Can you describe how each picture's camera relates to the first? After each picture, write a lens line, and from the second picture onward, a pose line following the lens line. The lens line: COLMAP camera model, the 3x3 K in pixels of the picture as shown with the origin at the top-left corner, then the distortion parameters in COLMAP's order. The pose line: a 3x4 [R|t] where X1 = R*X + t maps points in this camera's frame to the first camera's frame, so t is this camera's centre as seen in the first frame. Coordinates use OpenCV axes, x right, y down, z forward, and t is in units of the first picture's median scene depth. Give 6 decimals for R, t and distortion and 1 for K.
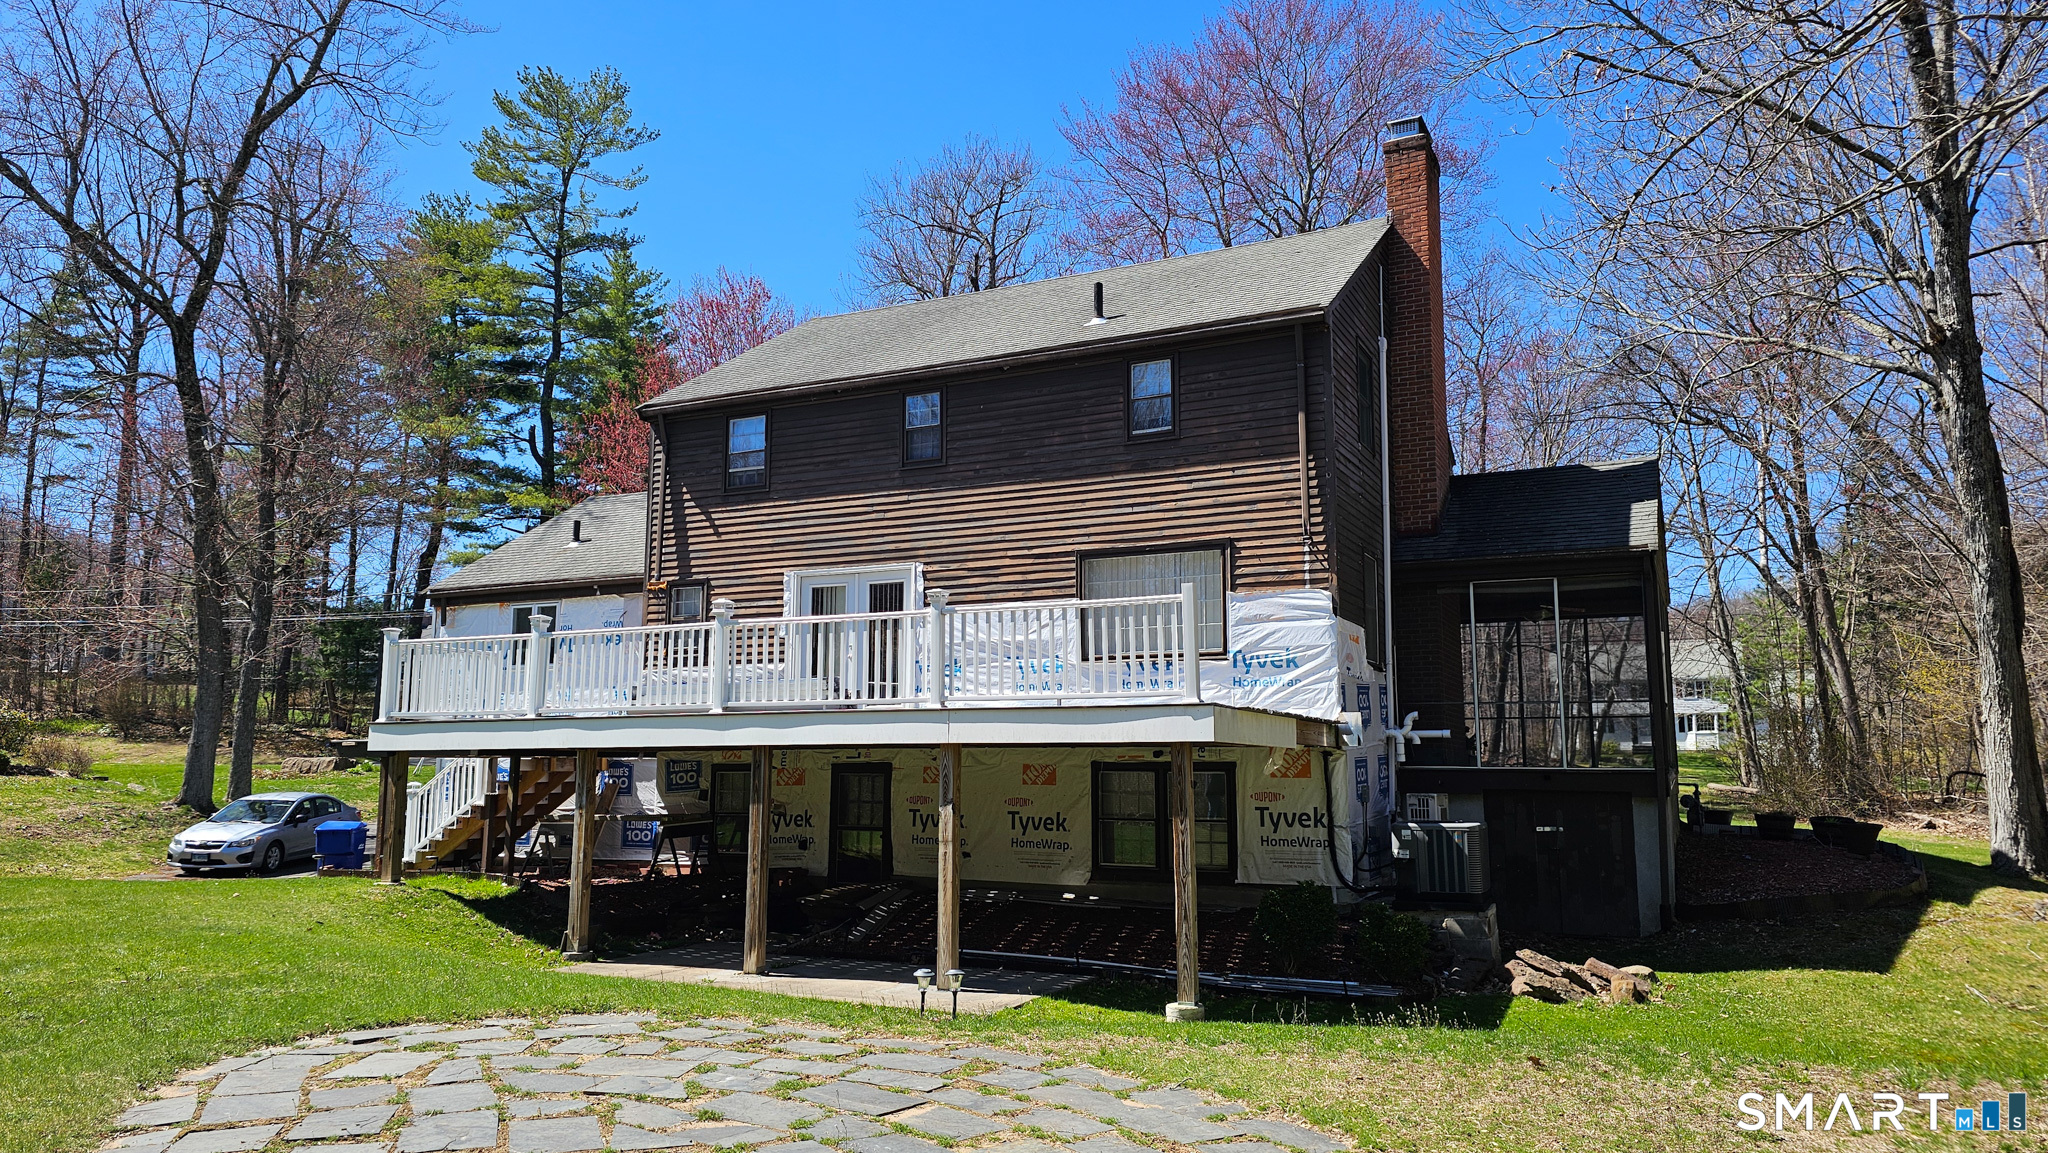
lens RADIAL K [[1389.9, 0, 1024.0], [0, 1389.9, 576.5], [0, 0, 1]] dist [0.044274, -0.001453]
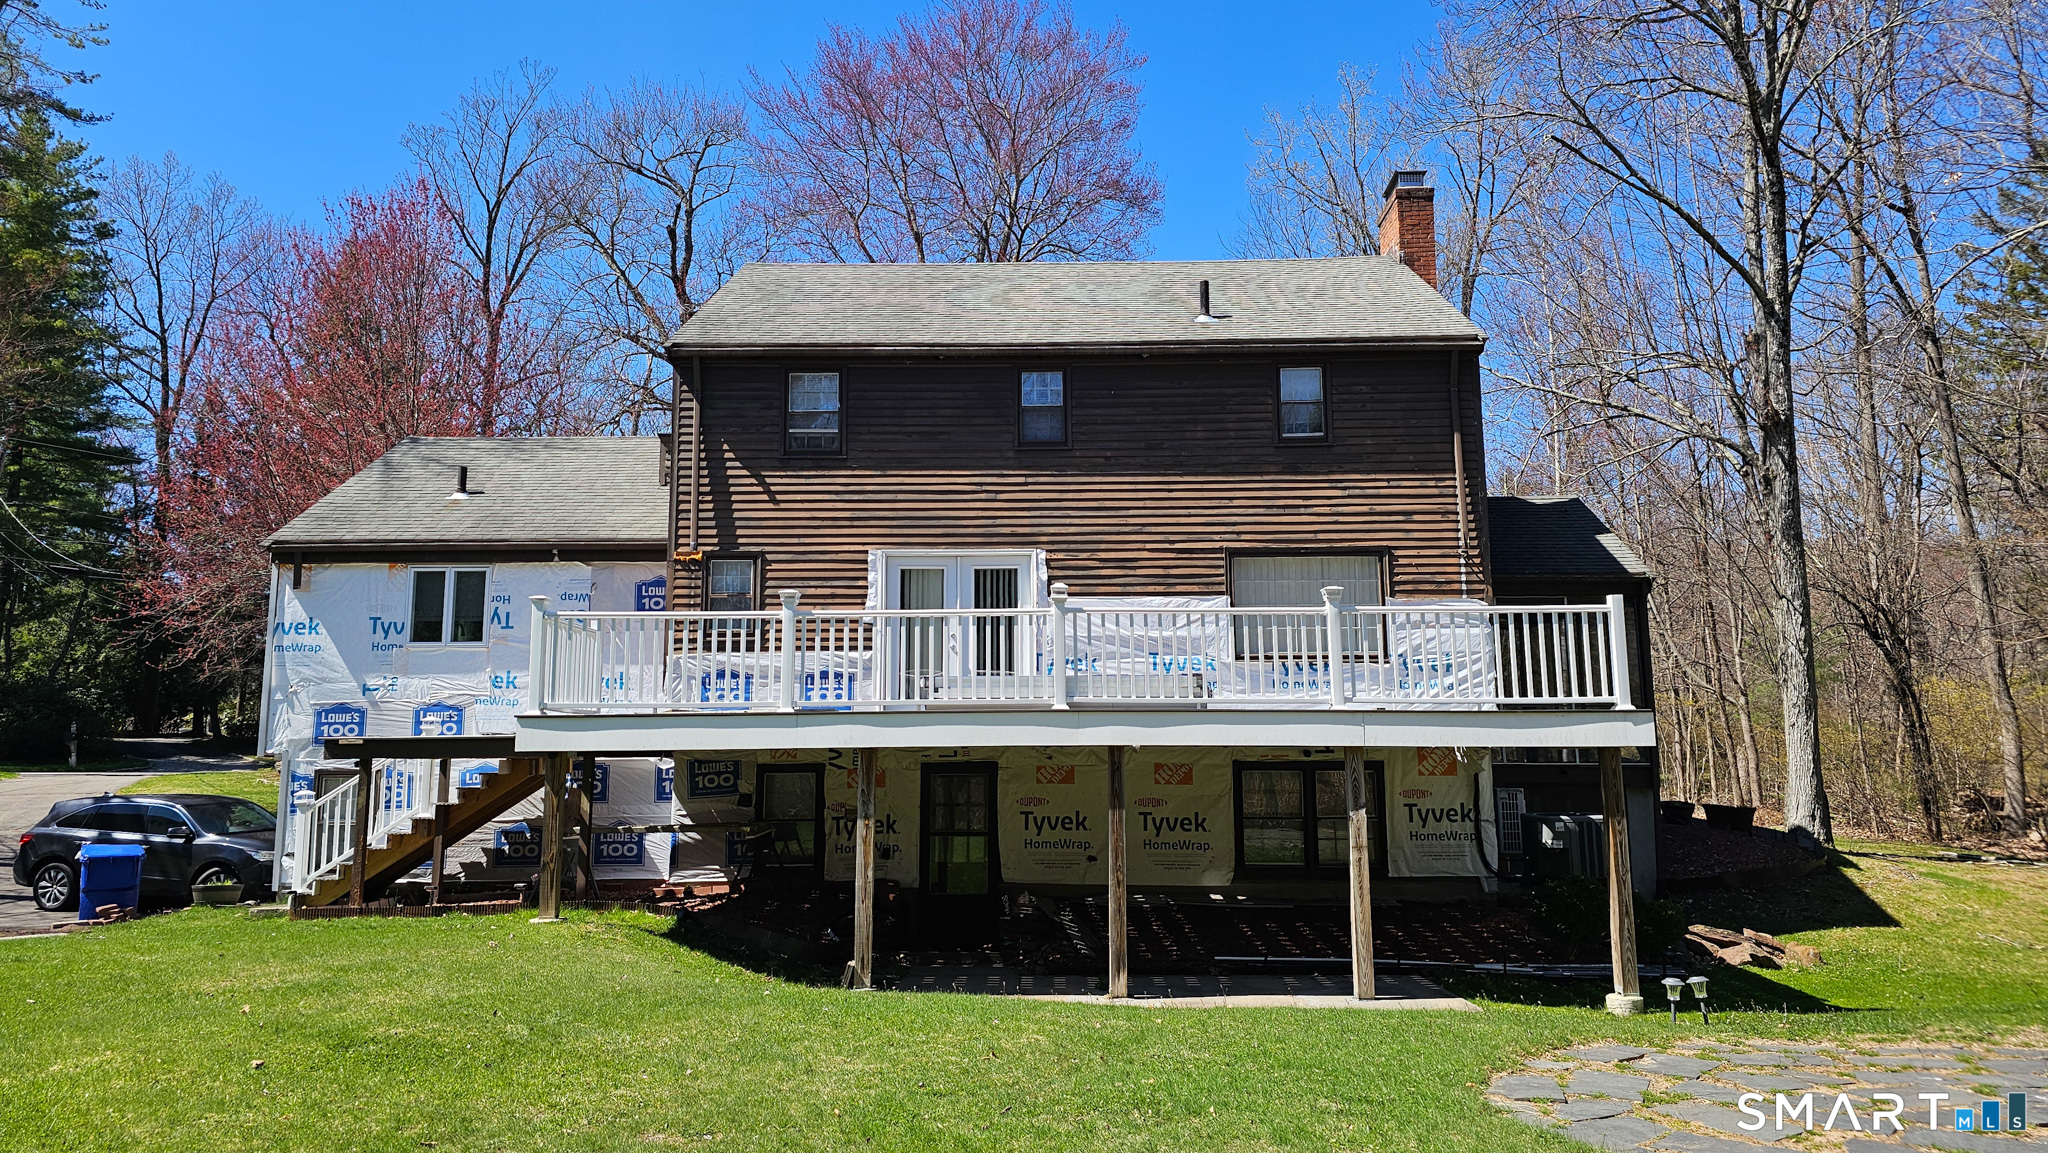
lens RADIAL K [[1379.9, 0, 1023.5], [0, 1379.9, 558.7], [0, 0, 1]] dist [0.030849, -0.000834]
pose [[0.904653, 0.057051, 0.422312, -0.505763], [-0.054124, 0.998355, -0.018929, 0.015329], [-0.422697, -0.005733, 0.906253, 0.165281]]
